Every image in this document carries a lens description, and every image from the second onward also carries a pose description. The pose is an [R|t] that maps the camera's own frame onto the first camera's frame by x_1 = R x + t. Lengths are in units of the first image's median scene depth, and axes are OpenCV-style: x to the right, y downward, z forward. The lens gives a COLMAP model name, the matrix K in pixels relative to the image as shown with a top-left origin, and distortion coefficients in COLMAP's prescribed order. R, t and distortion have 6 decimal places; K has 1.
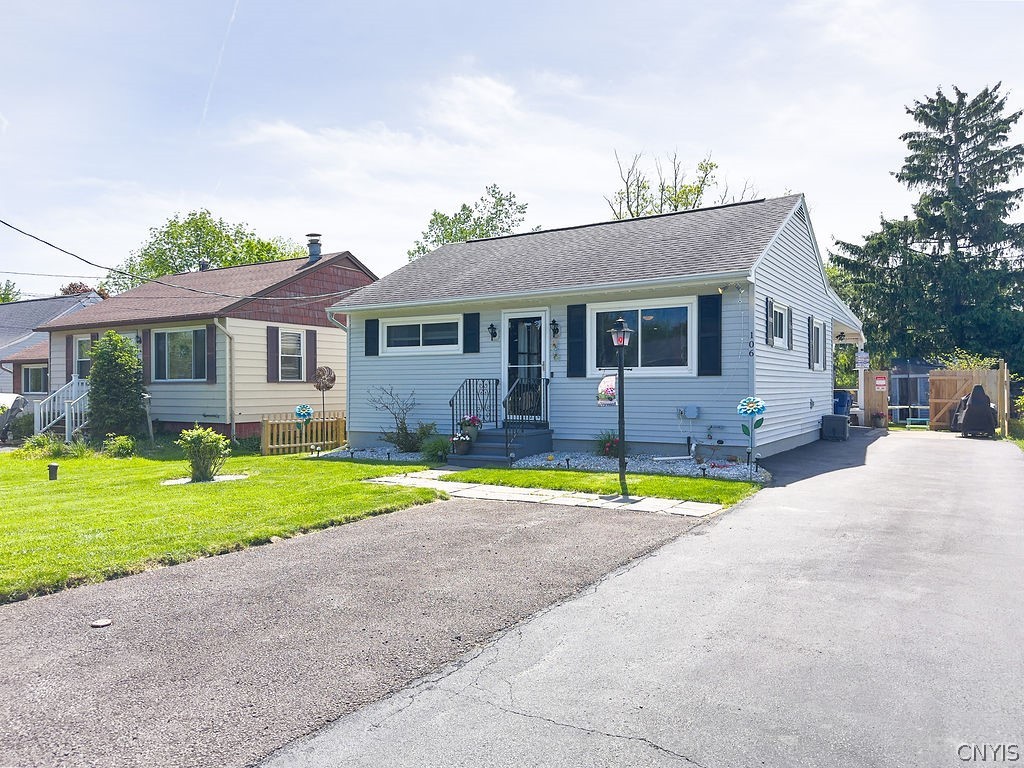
lens RADIAL K [[746.4, 0, 510.9], [0, 746.4, 386.1], [0, 0, 1]] dist [-0.005335, -0.003941]
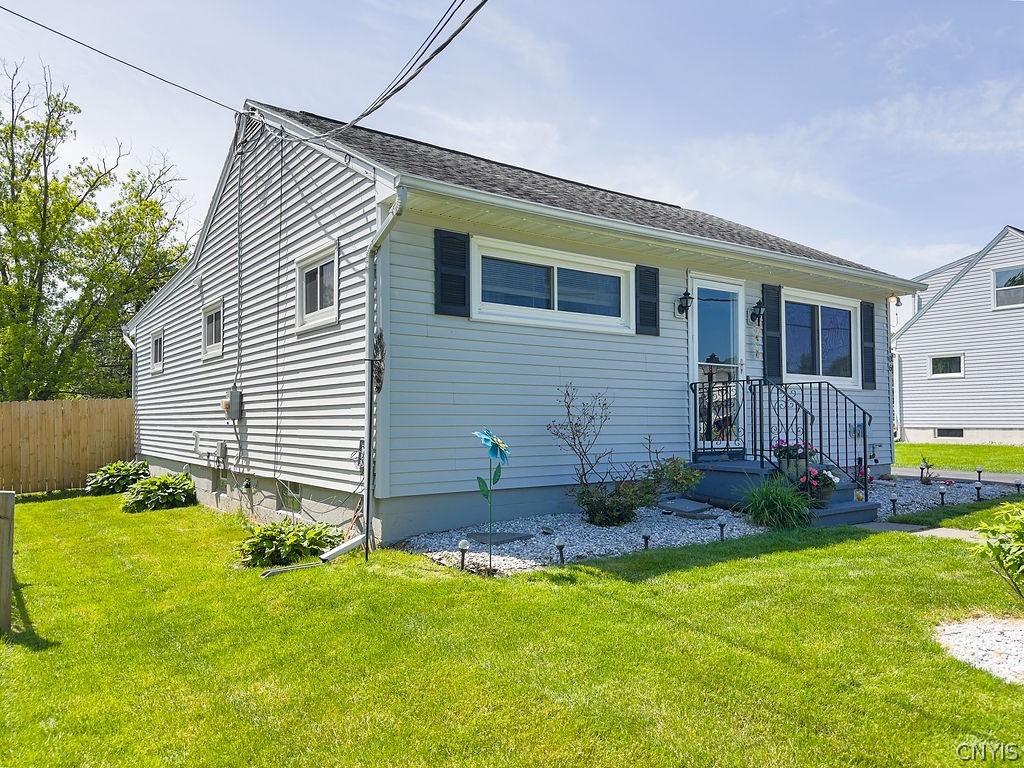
lens RADIAL K [[746.4, 0, 511.9], [0, 746.4, 385.5], [0, 0, 1]] dist [-0.005335, -0.003941]
pose [[0.376873, 0.043479, 0.925244, -0.615768], [-0.003728, 0.998961, -0.045424, 0.020358], [-0.926258, 0.013669, 0.376643, 0.871337]]
